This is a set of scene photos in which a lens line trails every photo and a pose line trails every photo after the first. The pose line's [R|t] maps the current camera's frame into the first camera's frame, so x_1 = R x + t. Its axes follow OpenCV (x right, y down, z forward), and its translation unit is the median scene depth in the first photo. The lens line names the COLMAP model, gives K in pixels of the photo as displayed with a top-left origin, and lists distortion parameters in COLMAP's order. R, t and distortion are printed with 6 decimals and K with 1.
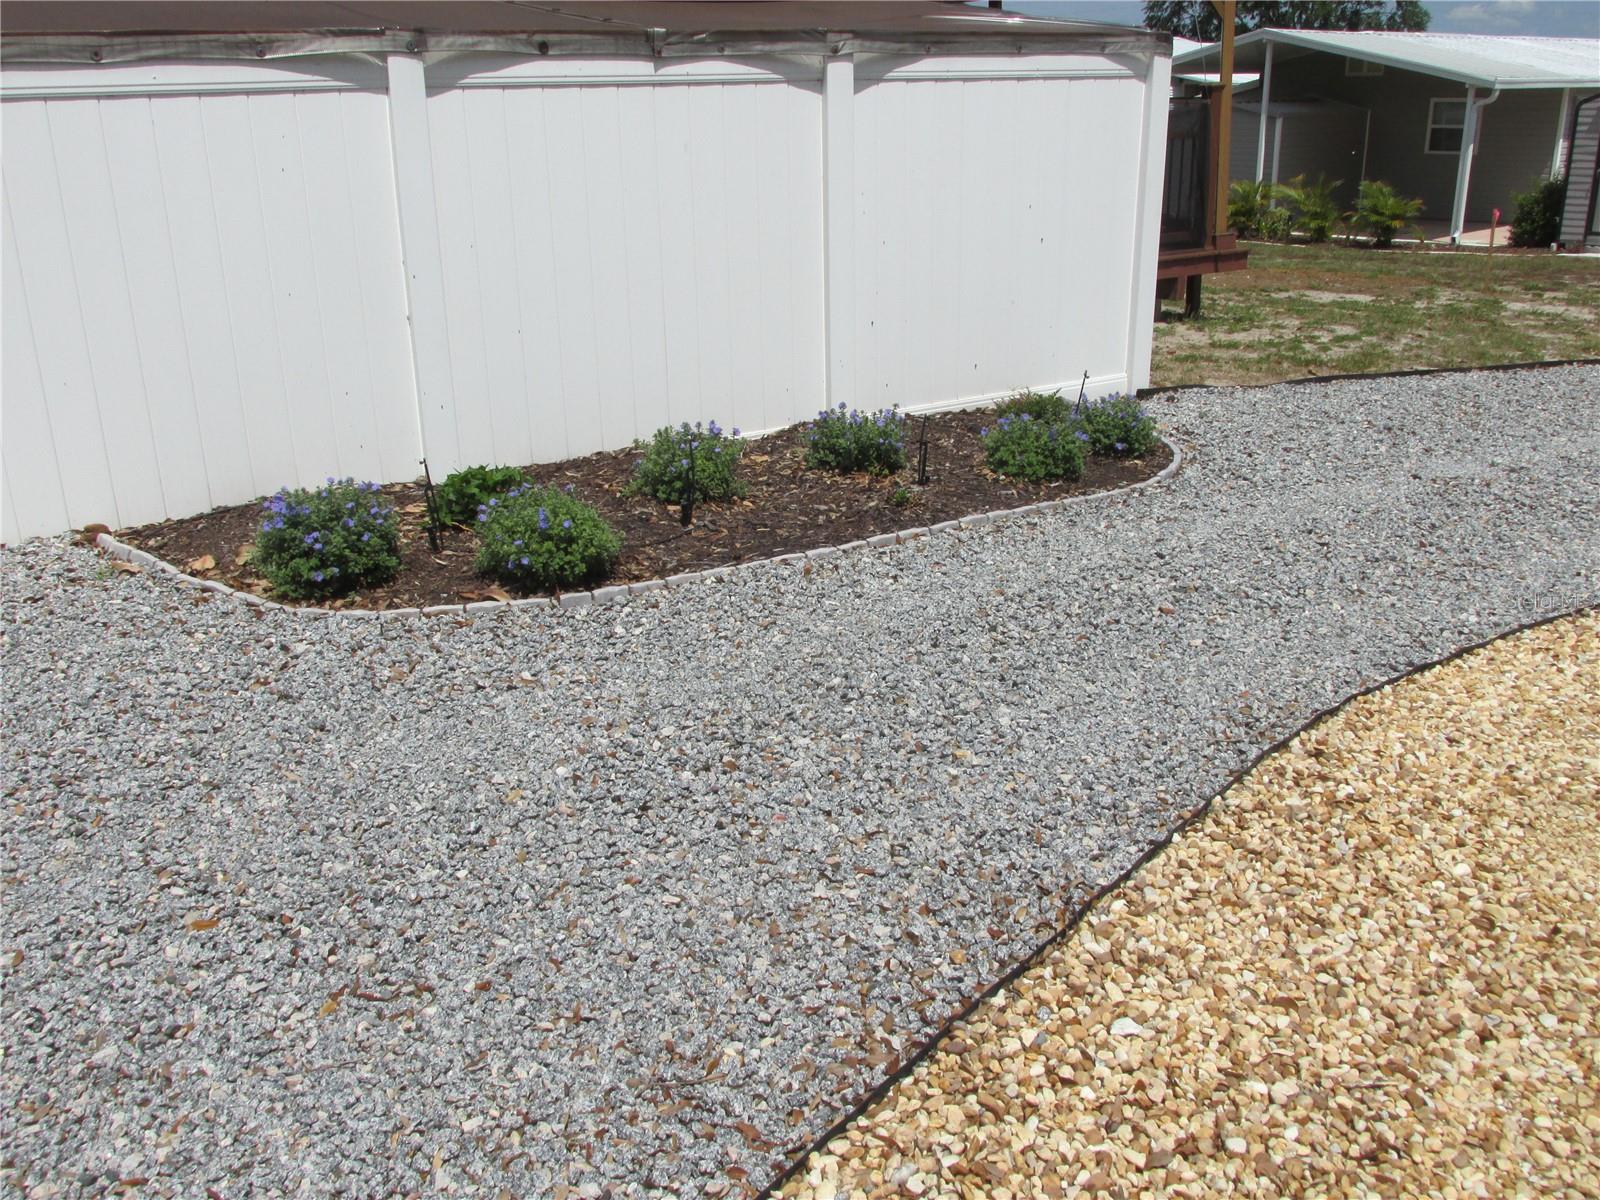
lens RADIAL K [[1431.7, 0, 791.2], [0, 1431.7, 594.4], [0, 0, 1]] dist [-0.036372, 0.018215]
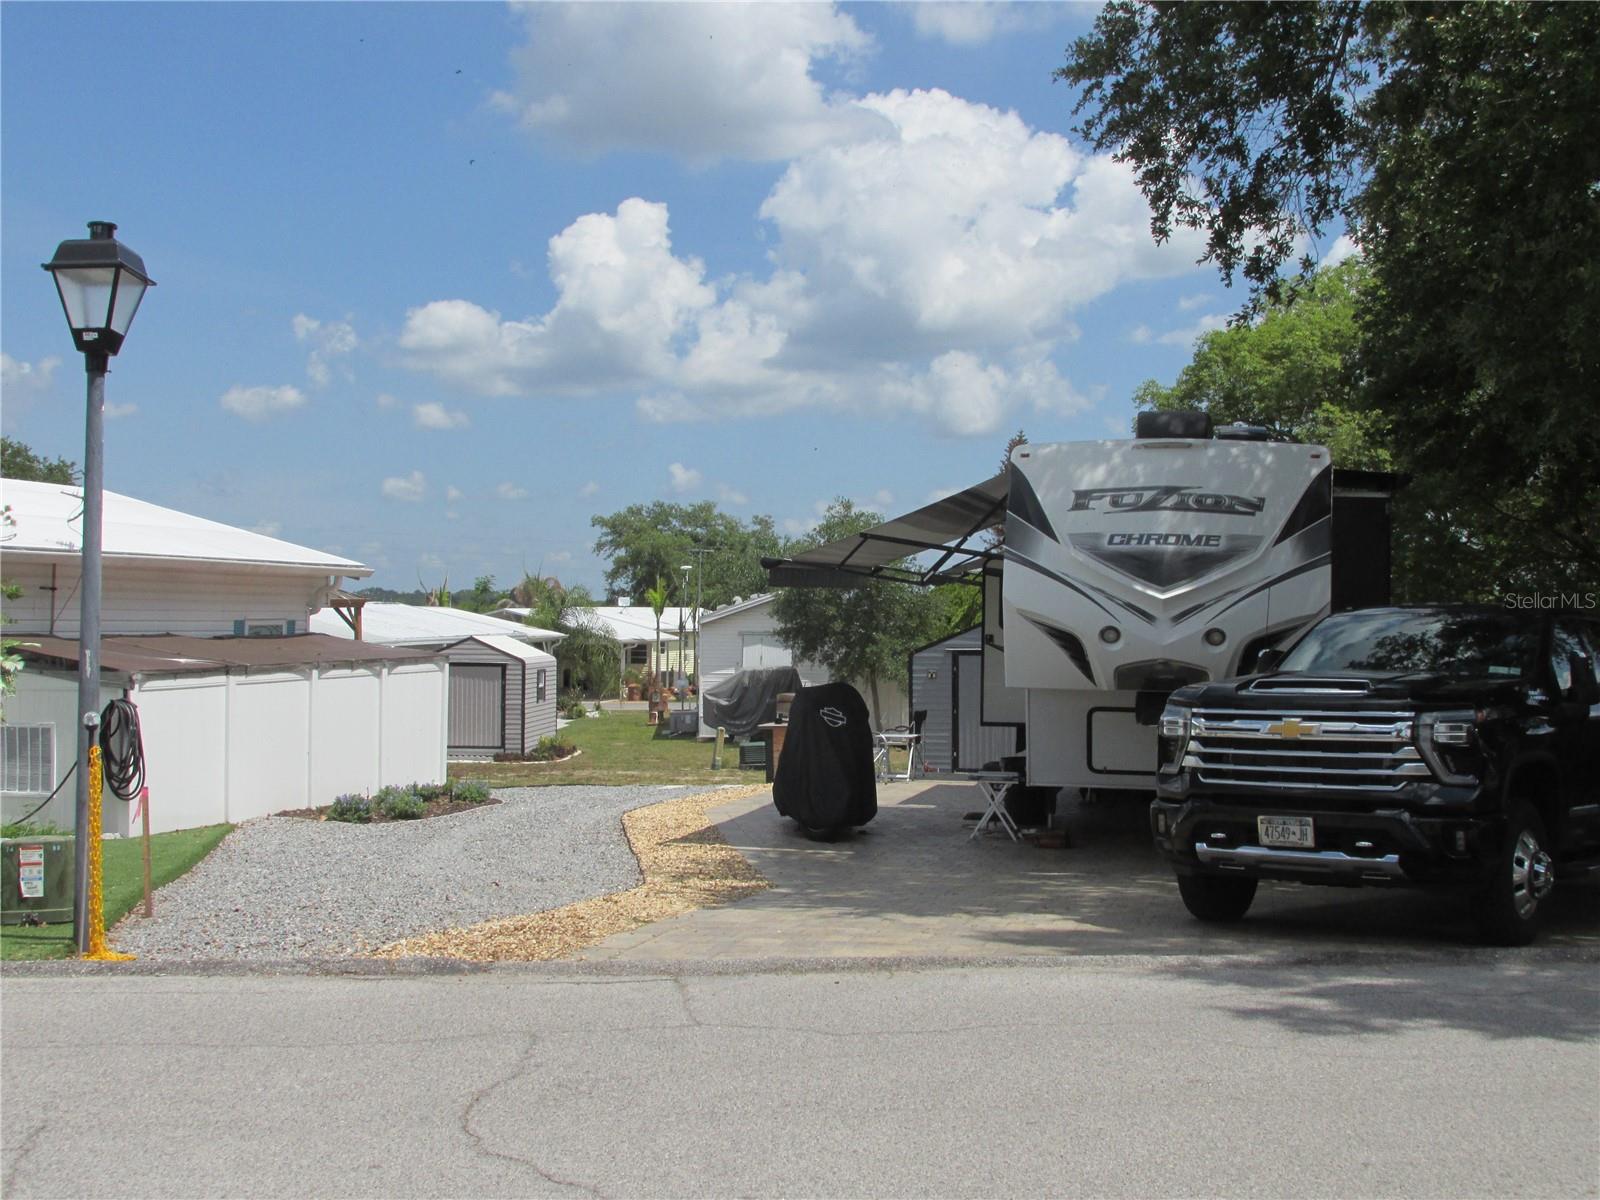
lens RADIAL K [[1939.1, 0, 780.0], [0, 1939.1, 562.3], [0, 0, 1]] dist [-0.045419, 0.000000]
pose [[0.708667, 0.045316, 0.704086, -0.580136], [0.210445, 0.938933, -0.272246, 0.176498], [-0.673427, 0.341103, 0.655855, -0.583769]]
